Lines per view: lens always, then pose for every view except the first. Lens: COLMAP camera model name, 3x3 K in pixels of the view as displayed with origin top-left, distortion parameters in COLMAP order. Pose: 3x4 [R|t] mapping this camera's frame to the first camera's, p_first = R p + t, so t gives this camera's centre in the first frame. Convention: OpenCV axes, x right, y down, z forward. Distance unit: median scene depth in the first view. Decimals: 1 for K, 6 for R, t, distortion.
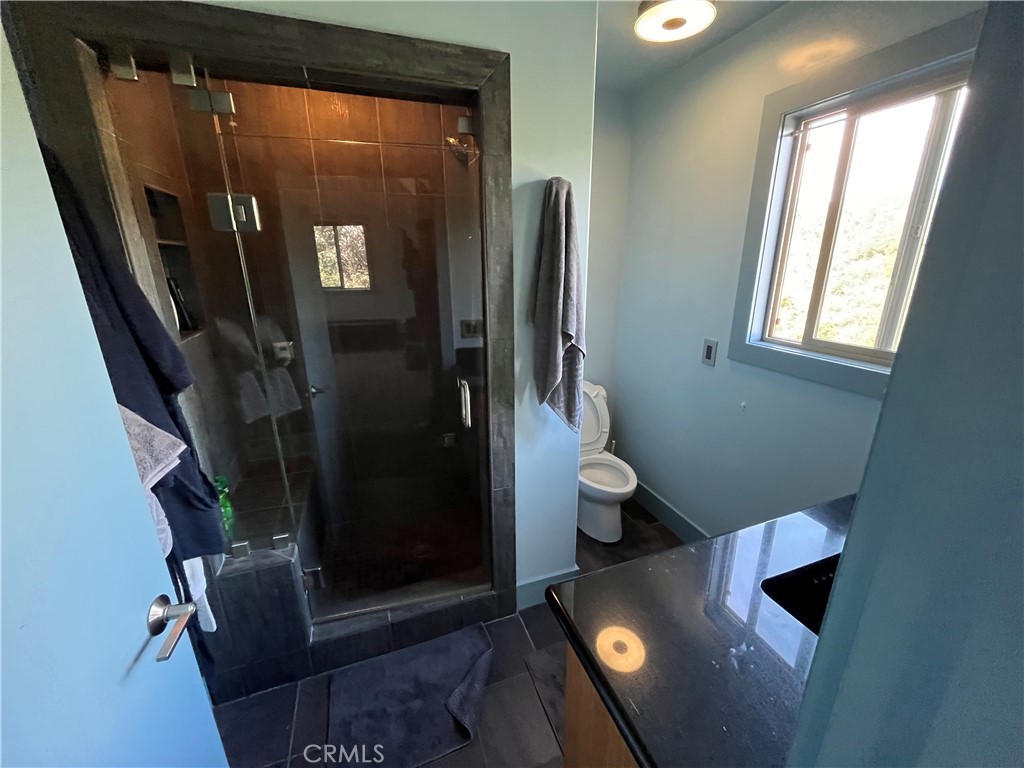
lens RADIAL K [[413.3, 0, 512.0], [0, 413.3, 384.0], [0, 0, 1]] dist [-0.000316, -0.000263]
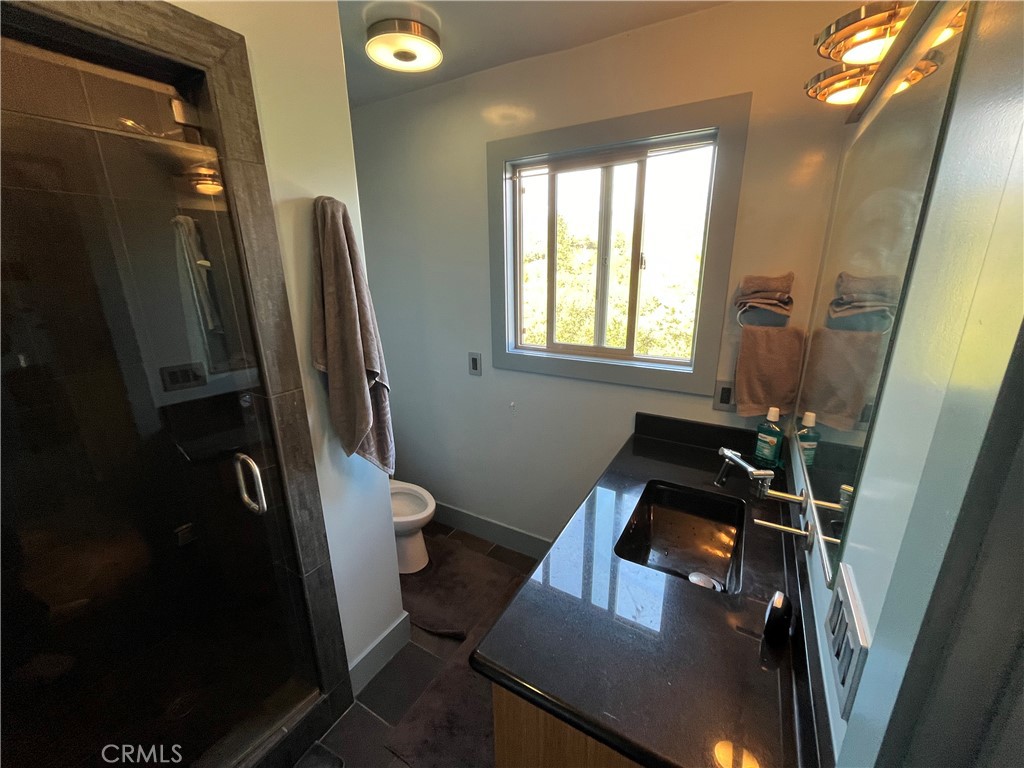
lens RADIAL K [[413.3, 0, 512.0], [0, 413.3, 384.0], [0, 0, 1]] dist [-0.000316, -0.000263]
pose [[0.766107, -0.179554, 0.617122, -0.174478], [0.192044, 0.980269, 0.046805, -0.072108], [-0.613350, 0.082657, 0.785474, 0.101073]]
